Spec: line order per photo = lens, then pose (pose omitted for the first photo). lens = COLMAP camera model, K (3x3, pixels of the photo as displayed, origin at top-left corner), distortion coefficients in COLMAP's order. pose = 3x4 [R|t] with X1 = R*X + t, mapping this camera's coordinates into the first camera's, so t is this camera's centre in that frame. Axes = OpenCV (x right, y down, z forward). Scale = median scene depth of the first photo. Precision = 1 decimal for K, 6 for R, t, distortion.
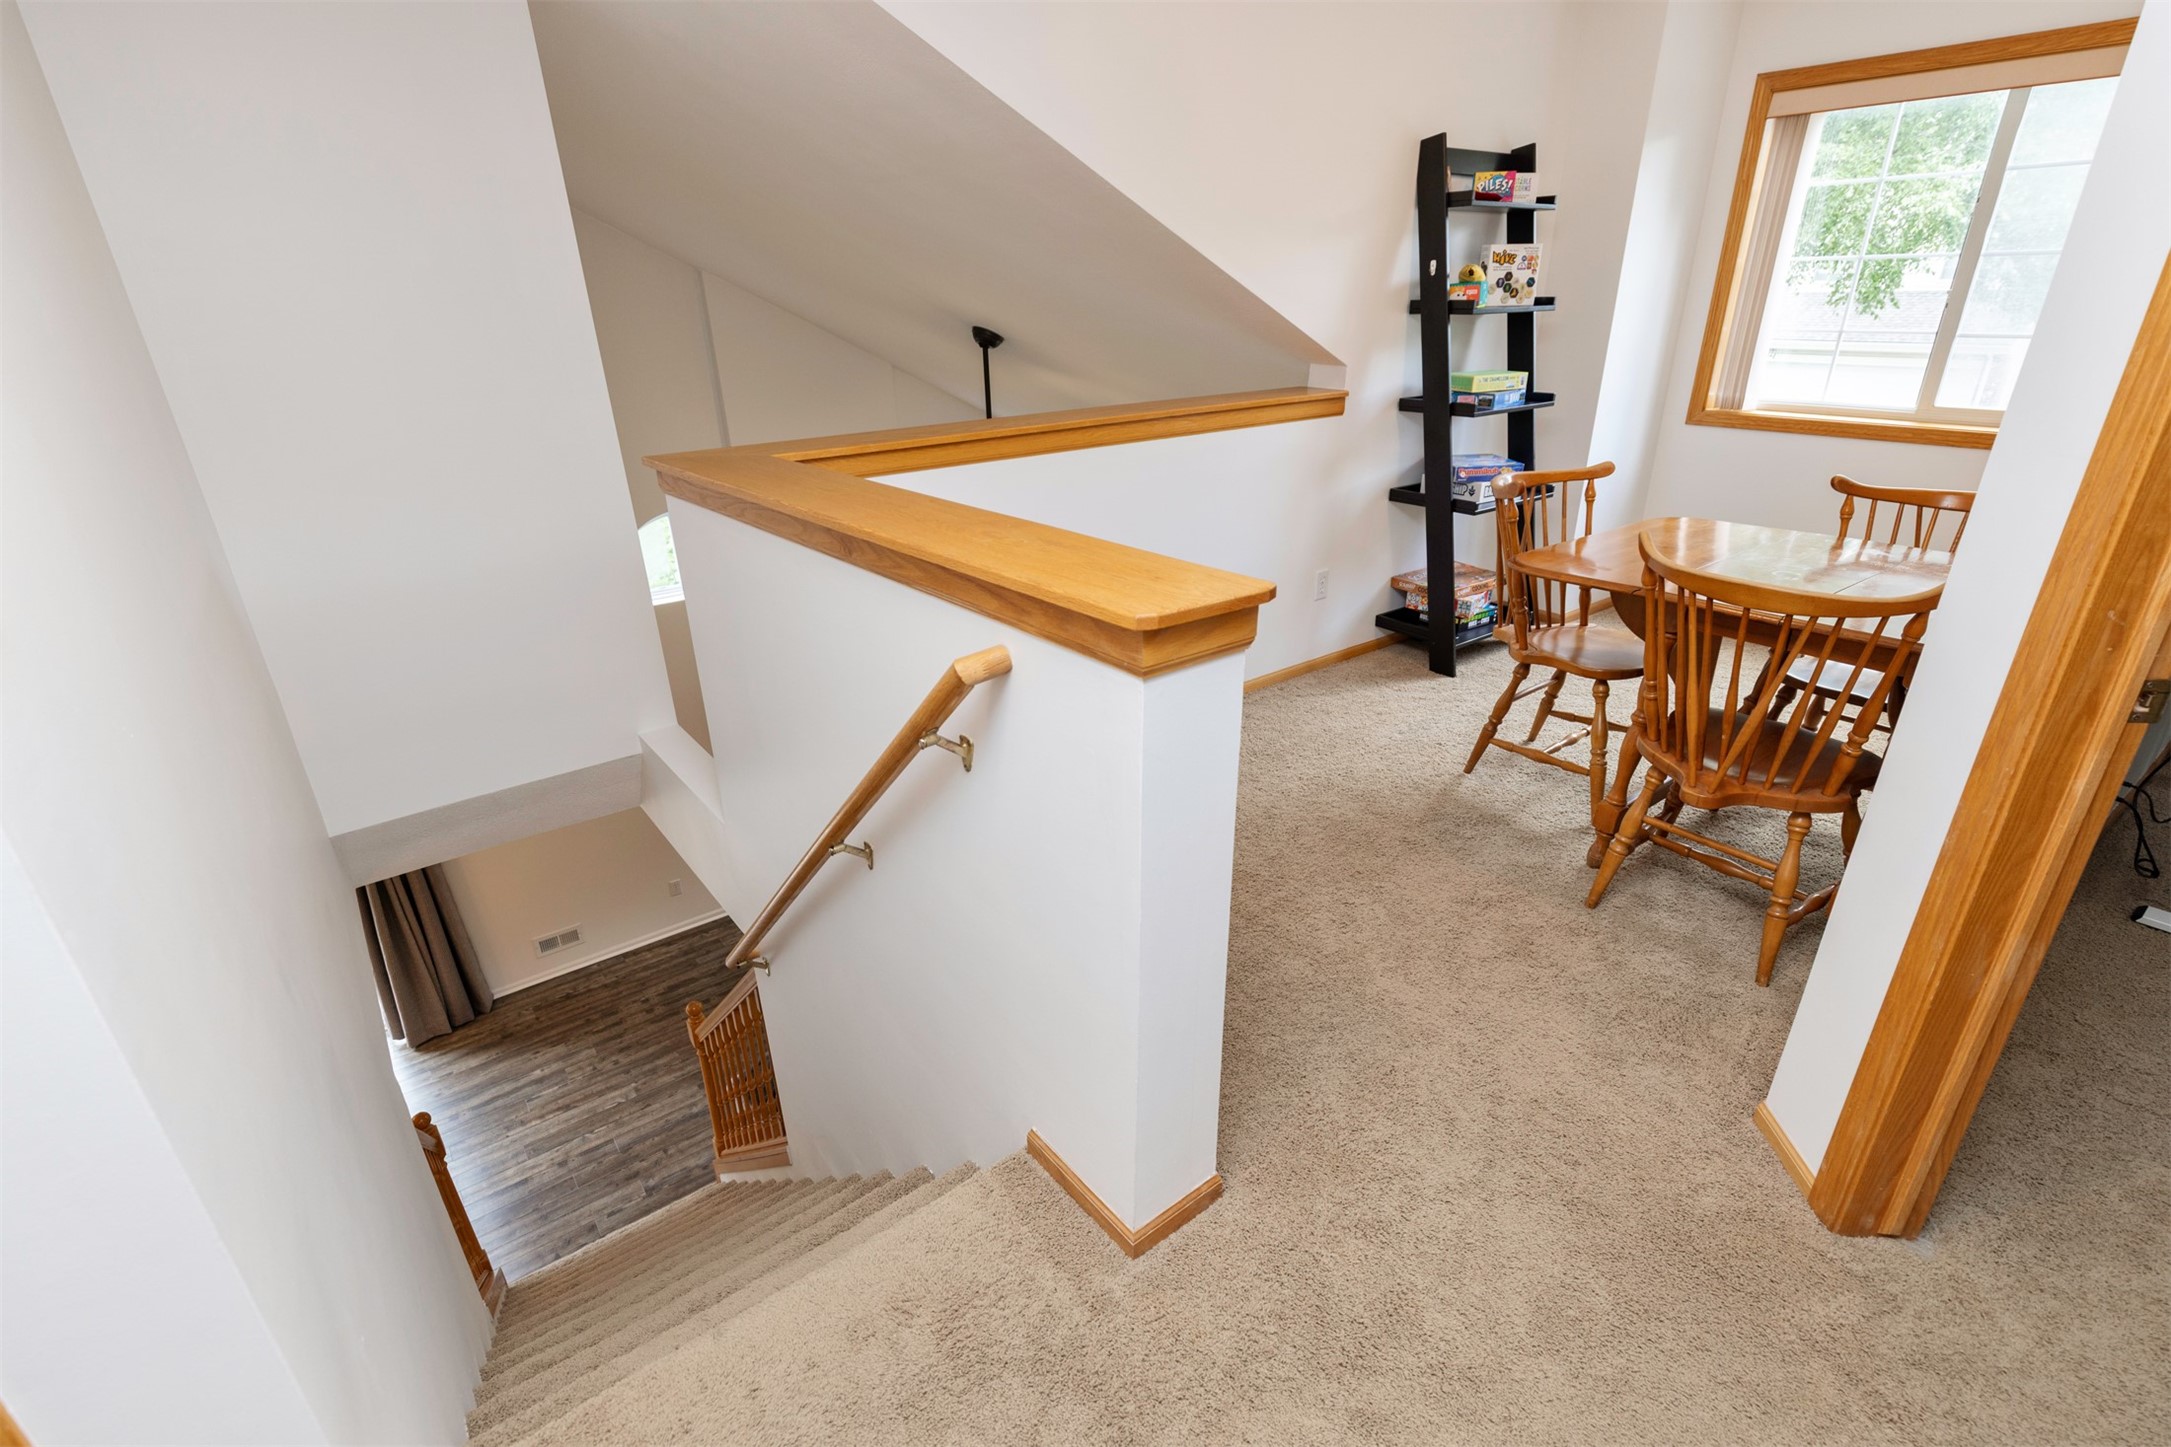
lens RADIAL K [[1035.1, 0, 1101.0], [0, 1035.1, 762.2], [0, 0, 1]] dist [0.000829, 0.000375]
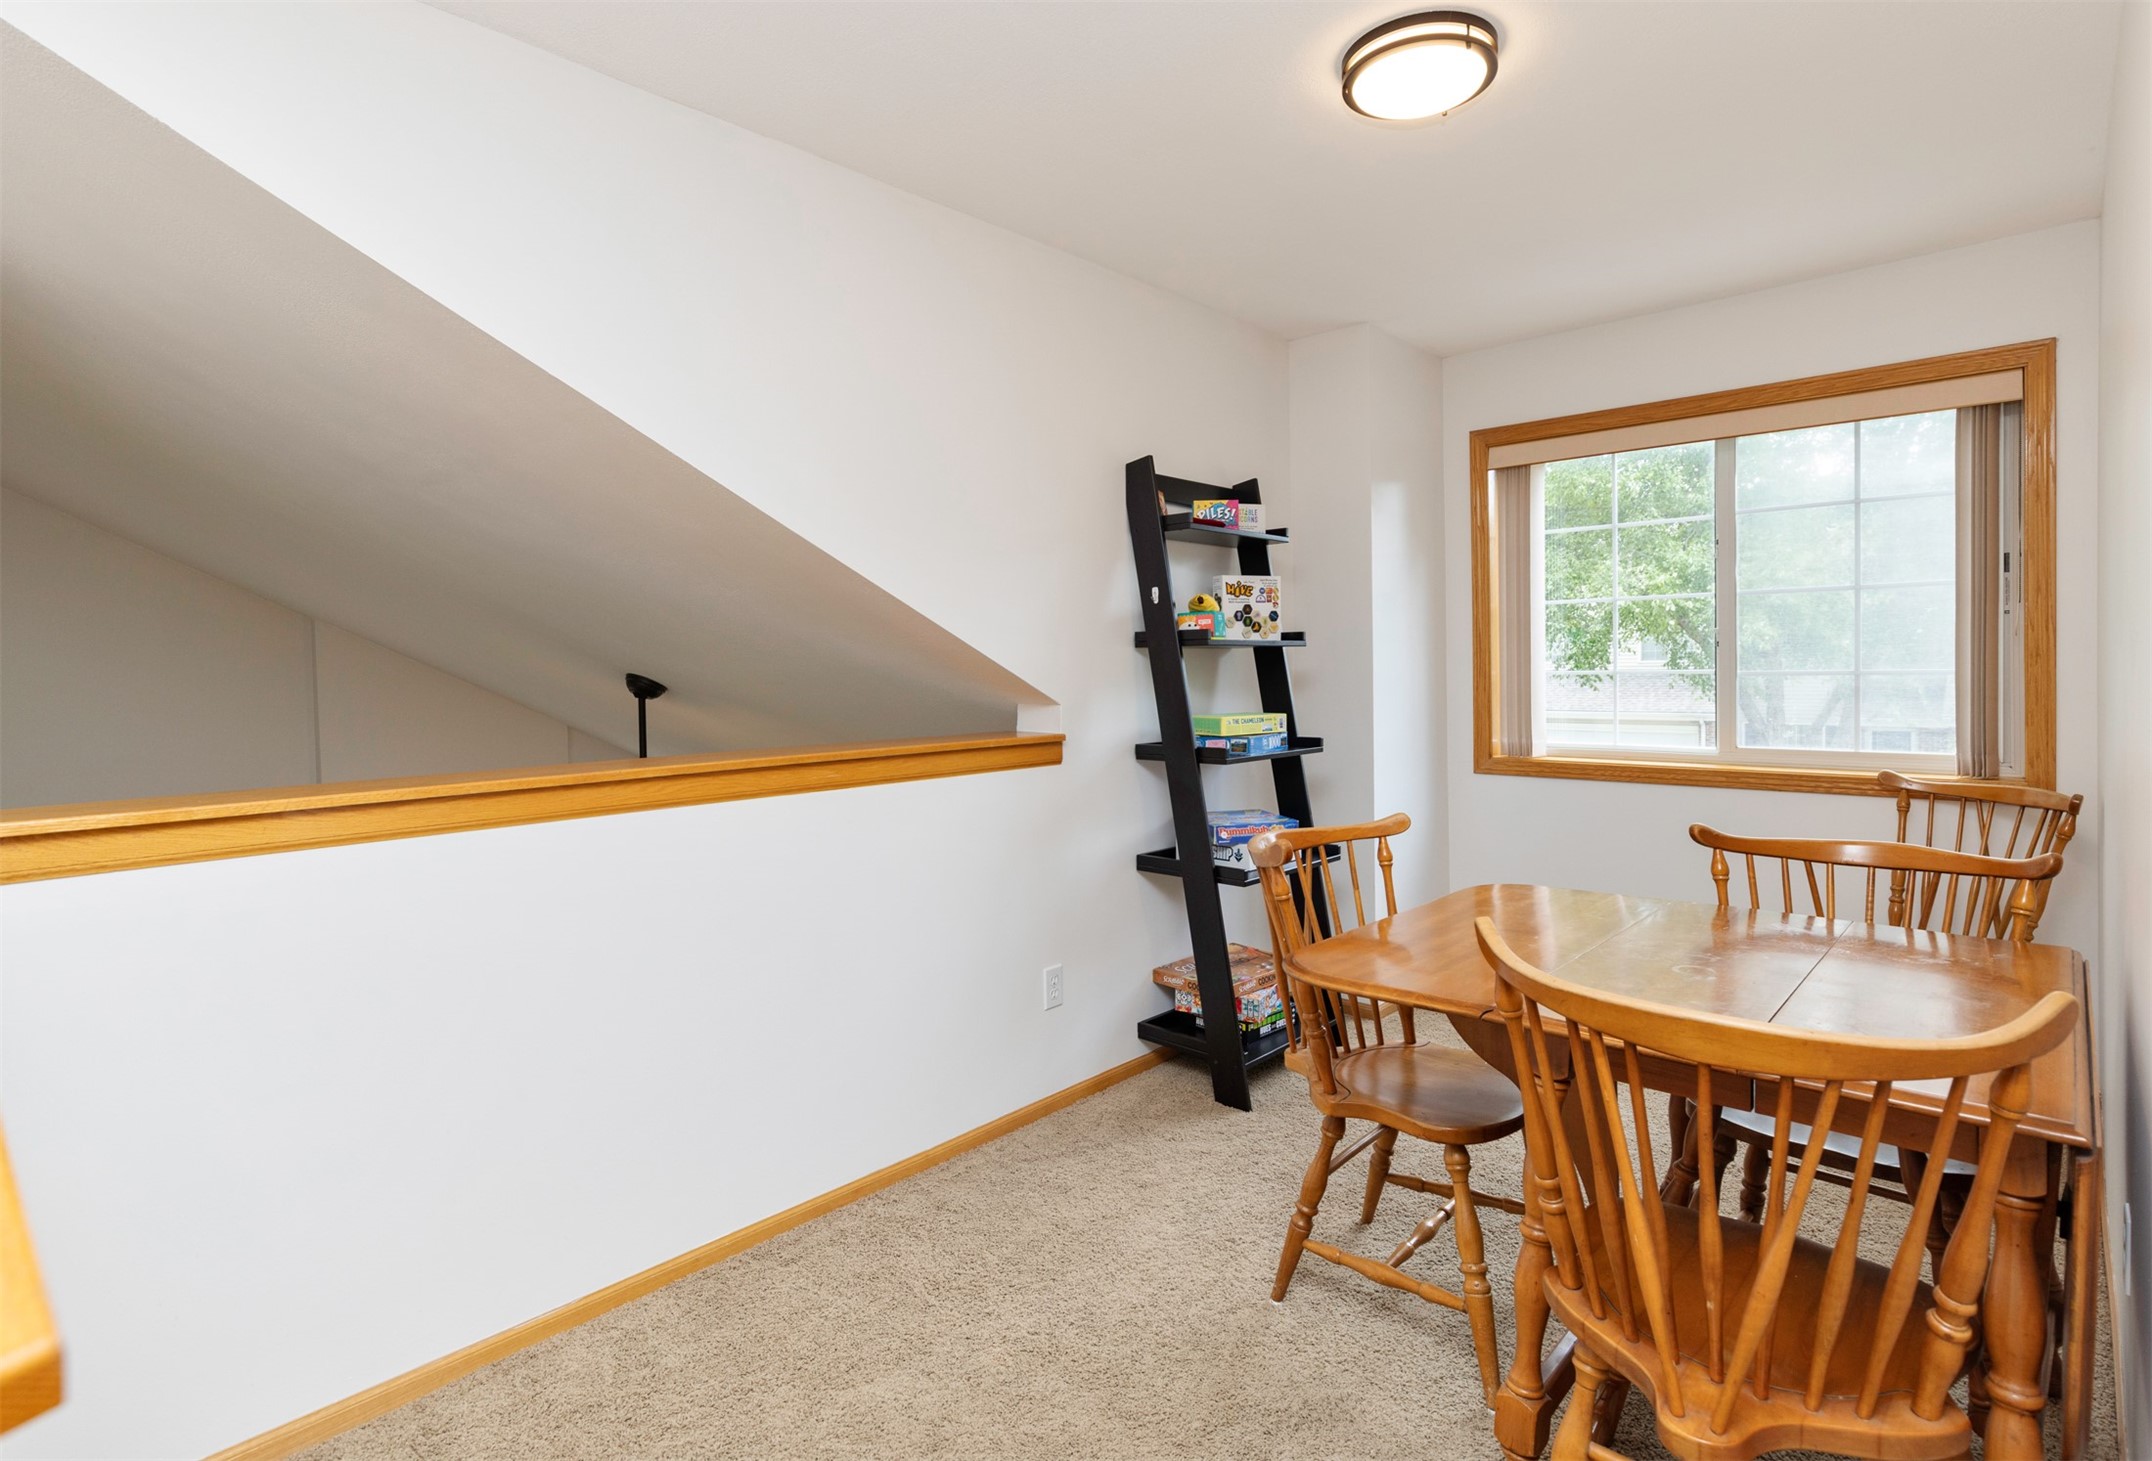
lens RADIAL K [[1094.1, 0, 1032.5], [0, 1094.1, 697.6], [0, 0, 1]] dist [-0.002351, -0.000378]
pose [[0.992307, -0.008268, 0.123525, 0.106770], [0.056055, 0.919639, -0.388744, -0.061899], [-0.110384, 0.392678, 0.913028, 0.226637]]
